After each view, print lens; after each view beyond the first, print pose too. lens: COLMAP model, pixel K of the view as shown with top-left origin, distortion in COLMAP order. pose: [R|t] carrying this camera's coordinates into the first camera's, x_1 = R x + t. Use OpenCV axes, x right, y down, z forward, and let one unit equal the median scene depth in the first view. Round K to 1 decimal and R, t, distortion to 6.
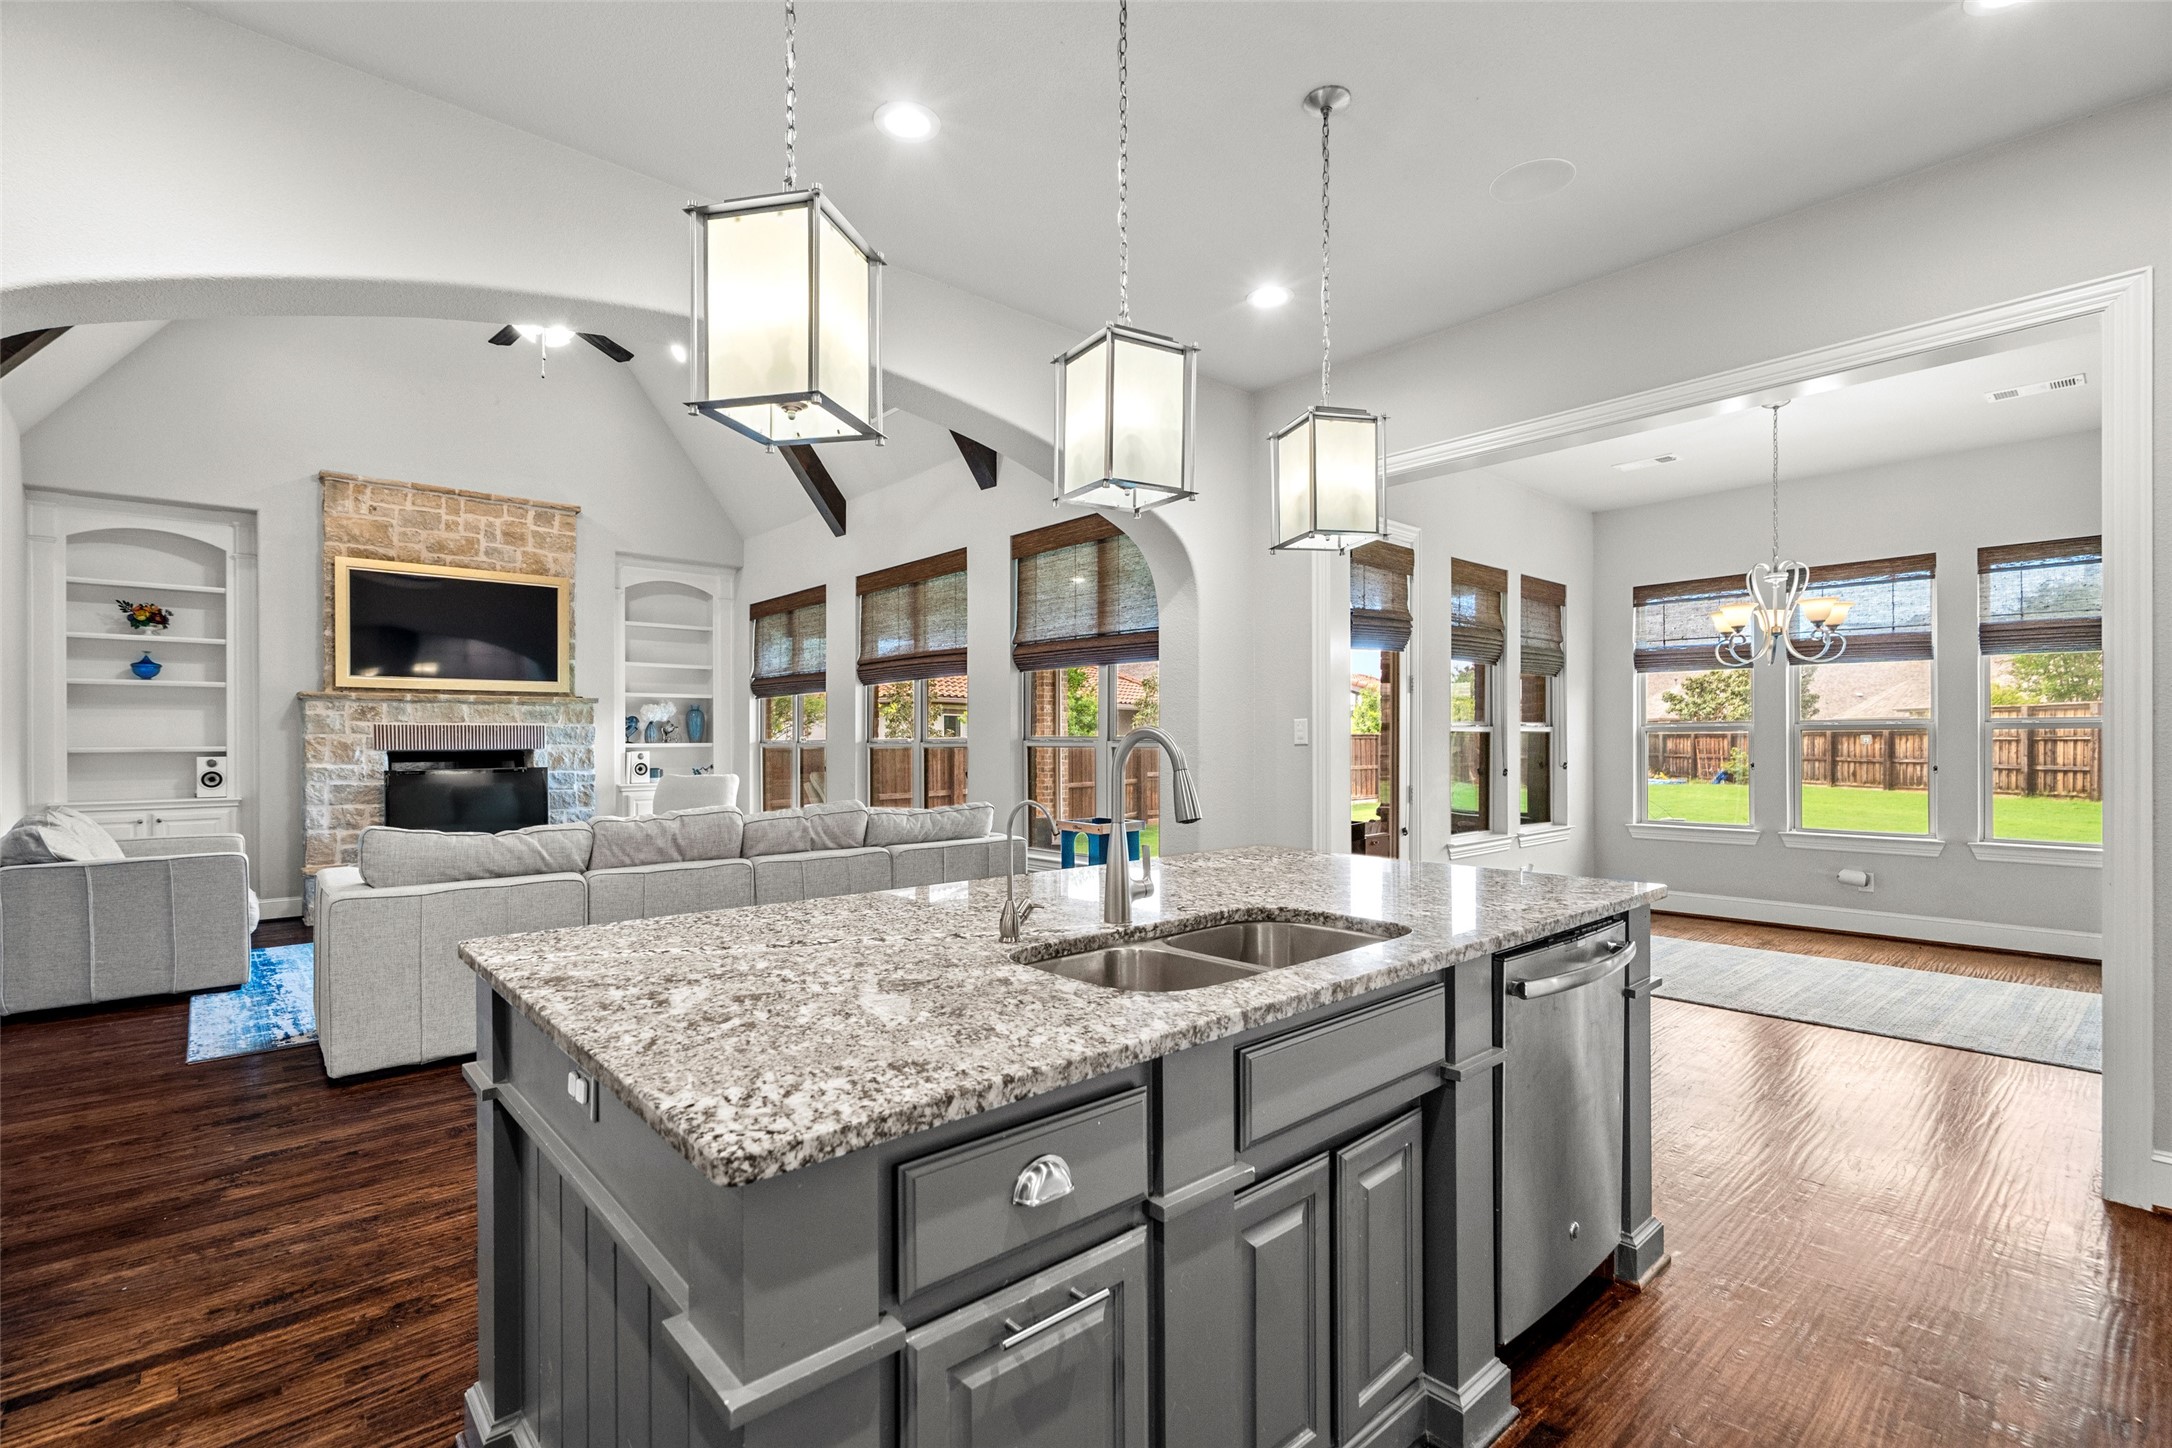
lens RADIAL K [[986.5, 0, 1087.8], [0, 986.5, 738.1], [0, 0, 1]] dist [-0.002191, -0.000344]
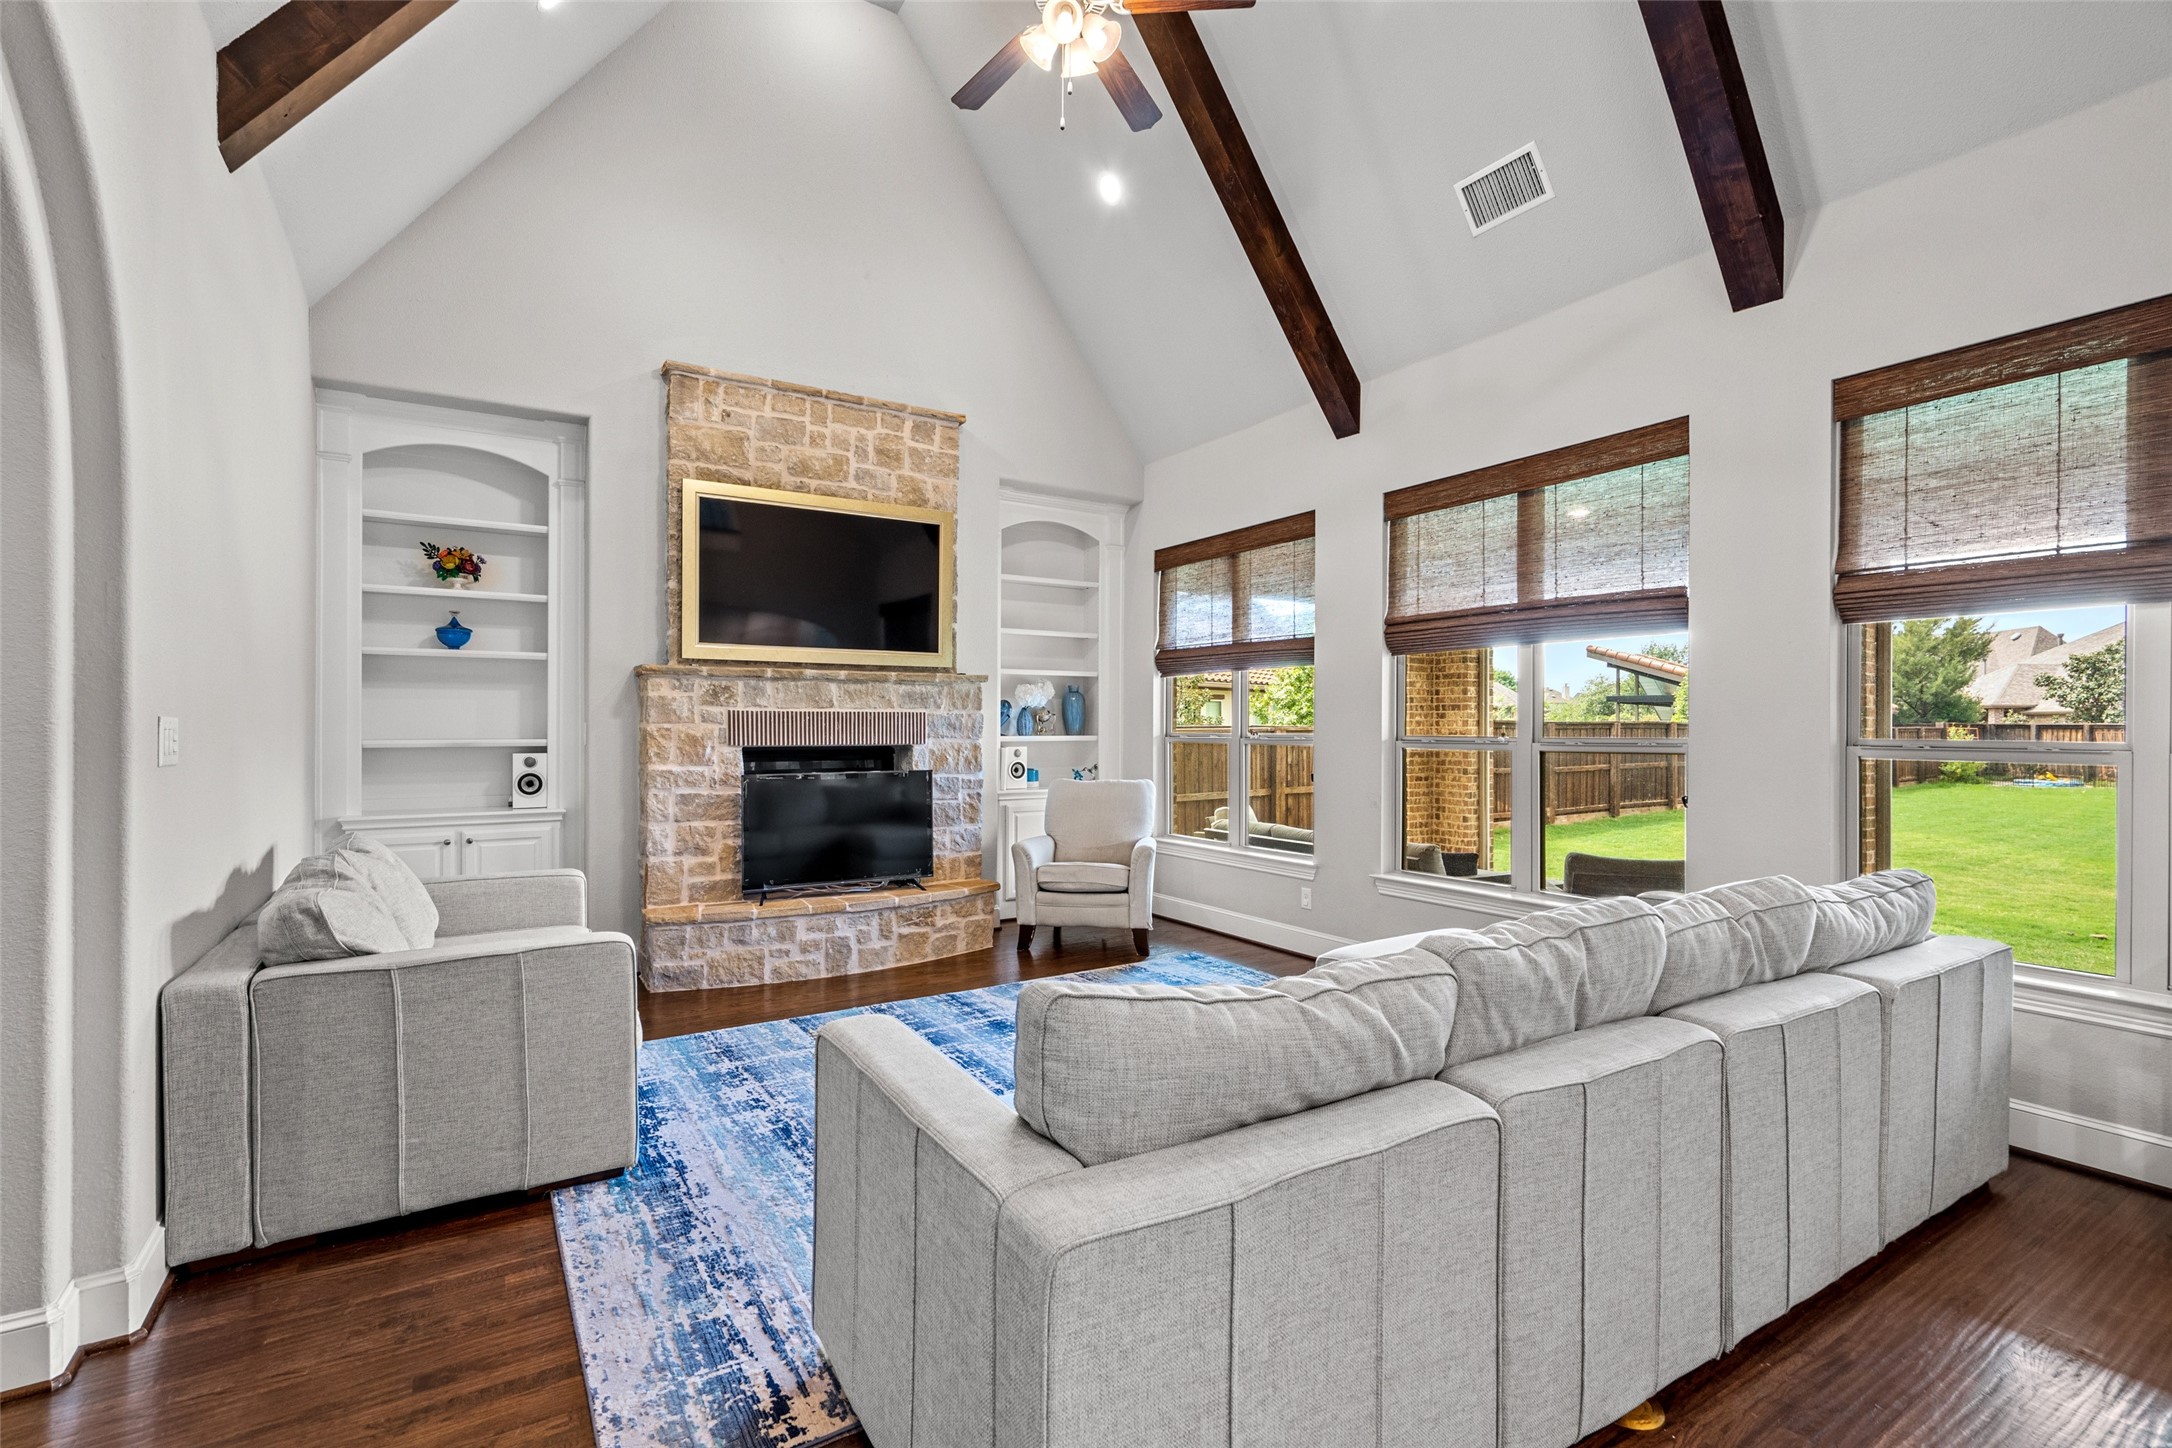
lens RADIAL K [[986.5, 0, 1082.4], [0, 986.5, 720.5], [0, 0, 1]] dist [-0.002191, -0.000344]
pose [[0.985616, 0.006478, -0.168877, -0.346322], [-0.006877, 0.999975, -0.001779, -0.007065], [0.168862, 0.002914, 0.985635, 0.330665]]
